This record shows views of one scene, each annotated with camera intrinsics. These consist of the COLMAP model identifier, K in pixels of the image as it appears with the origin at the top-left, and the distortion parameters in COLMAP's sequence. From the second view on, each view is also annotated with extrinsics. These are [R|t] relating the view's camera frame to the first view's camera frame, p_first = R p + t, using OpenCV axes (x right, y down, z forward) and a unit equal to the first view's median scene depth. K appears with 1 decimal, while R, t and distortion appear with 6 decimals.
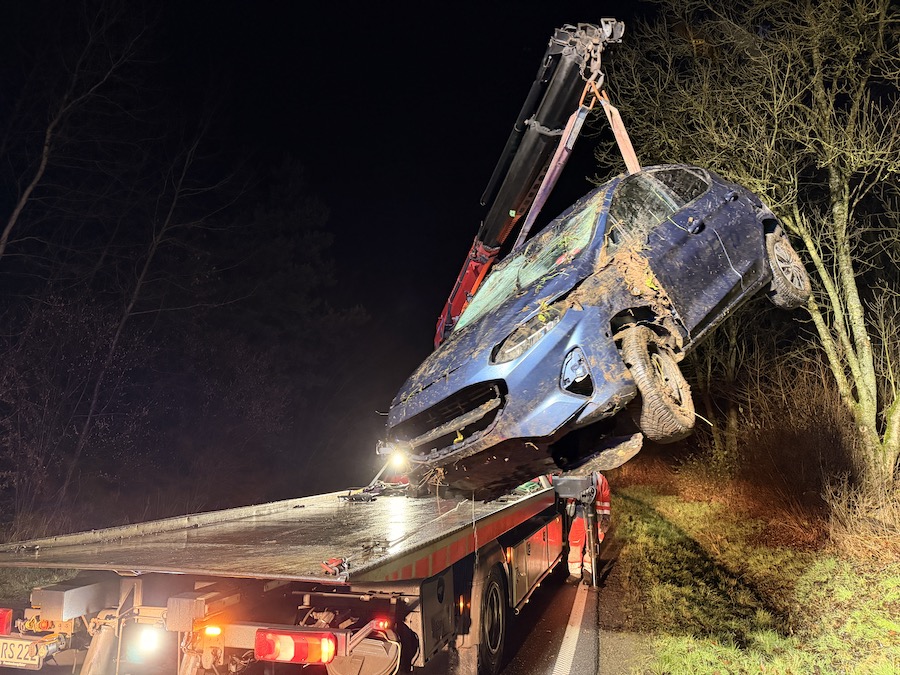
lens RADIAL K [[616.5, 0, 446.1], [0, 616.5, 340.2], [0, 0, 1]] dist [0.046230, -0.046887]
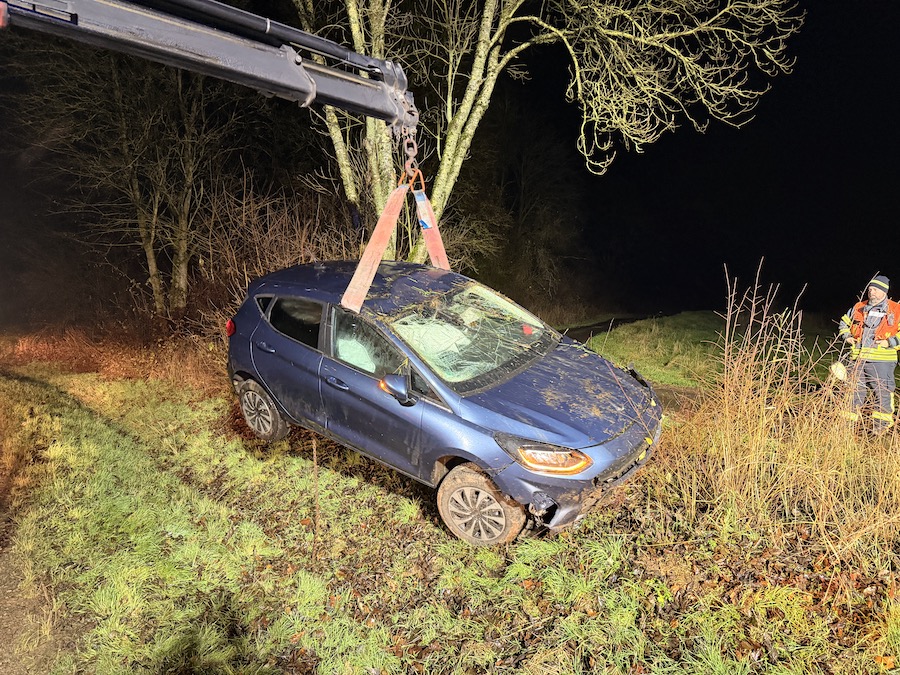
lens RADIAL K [[616.5, 0, 446.5], [0, 616.5, 339.7], [0, 0, 1]] dist [0.046230, -0.046887]
pose [[0.641068, -0.020761, 0.767203, 0.070292], [-0.134835, 0.981040, 0.139214, 0.056665], [-0.755547, -0.192692, 0.626114, 0.257892]]
